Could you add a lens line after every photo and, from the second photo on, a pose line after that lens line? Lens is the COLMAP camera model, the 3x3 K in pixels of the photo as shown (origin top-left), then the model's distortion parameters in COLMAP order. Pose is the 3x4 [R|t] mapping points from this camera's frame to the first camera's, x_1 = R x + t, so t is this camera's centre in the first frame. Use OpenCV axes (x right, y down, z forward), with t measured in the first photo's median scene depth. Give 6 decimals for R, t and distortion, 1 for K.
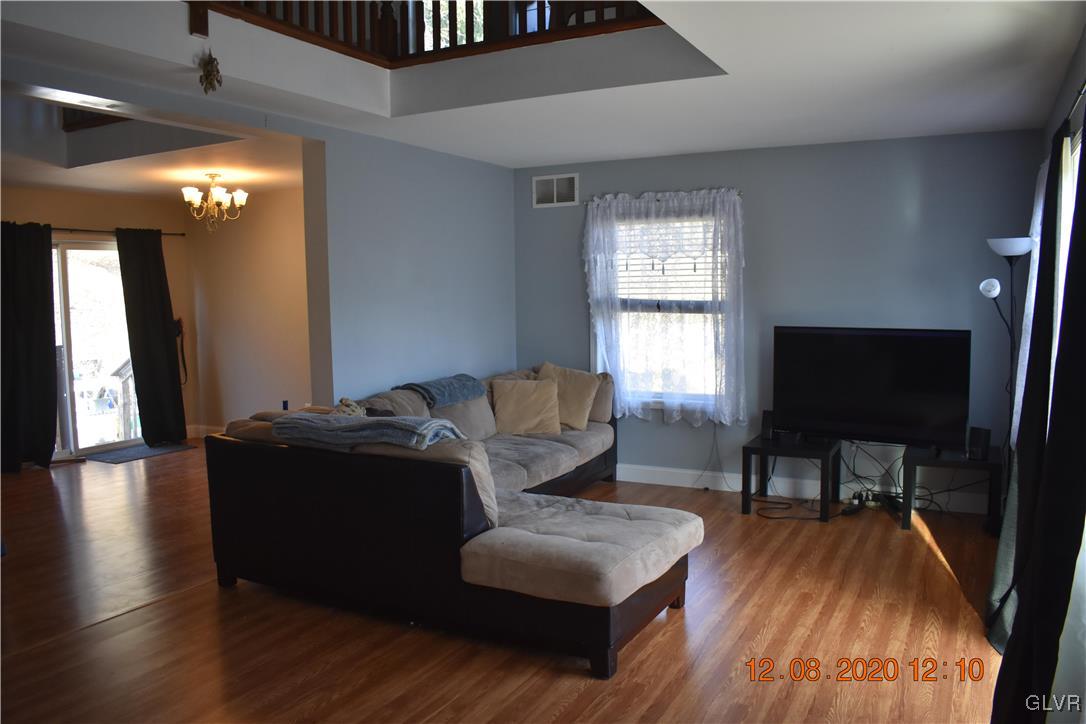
lens RADIAL K [[844.1, 0, 543.0], [0, 844.1, 362.0], [0, 0, 1]] dist [-0.104999, -0.000249]
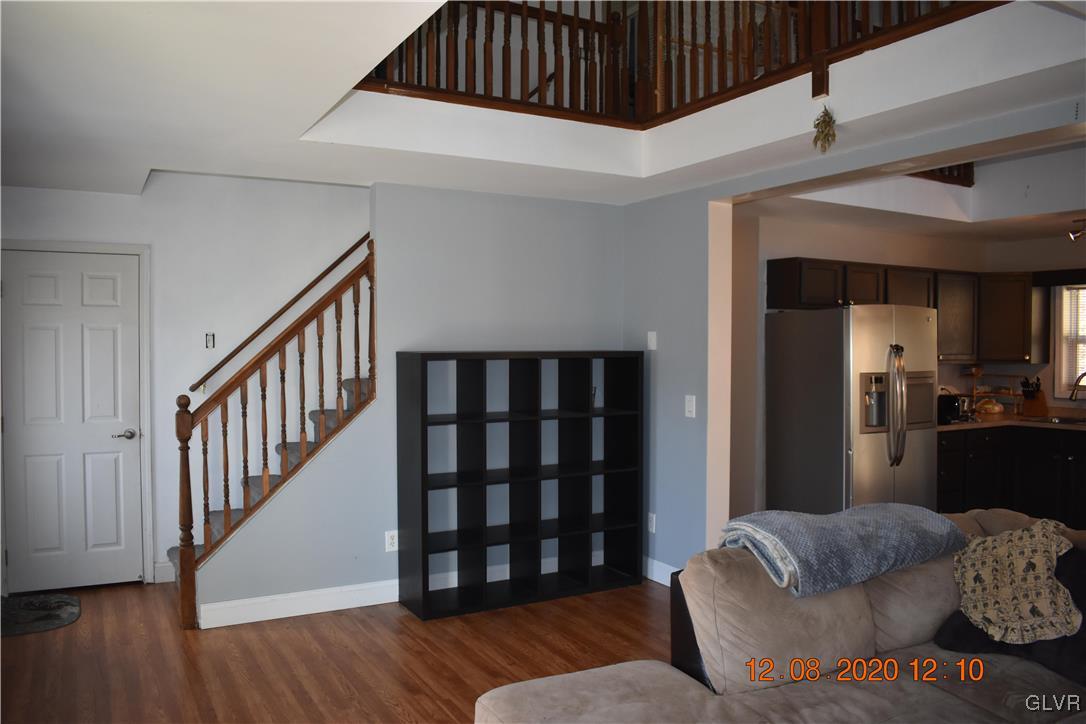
lens RADIAL K [[844.1, 0, 543.0], [0, 844.1, 362.0], [0, 0, 1]] dist [-0.104999, -0.000249]
pose [[-0.539151, 0.033132, -0.841557, 0.775541], [-0.068905, 0.994141, 0.083285, -0.149983], [0.839385, 0.102891, -0.533709, 1.524133]]
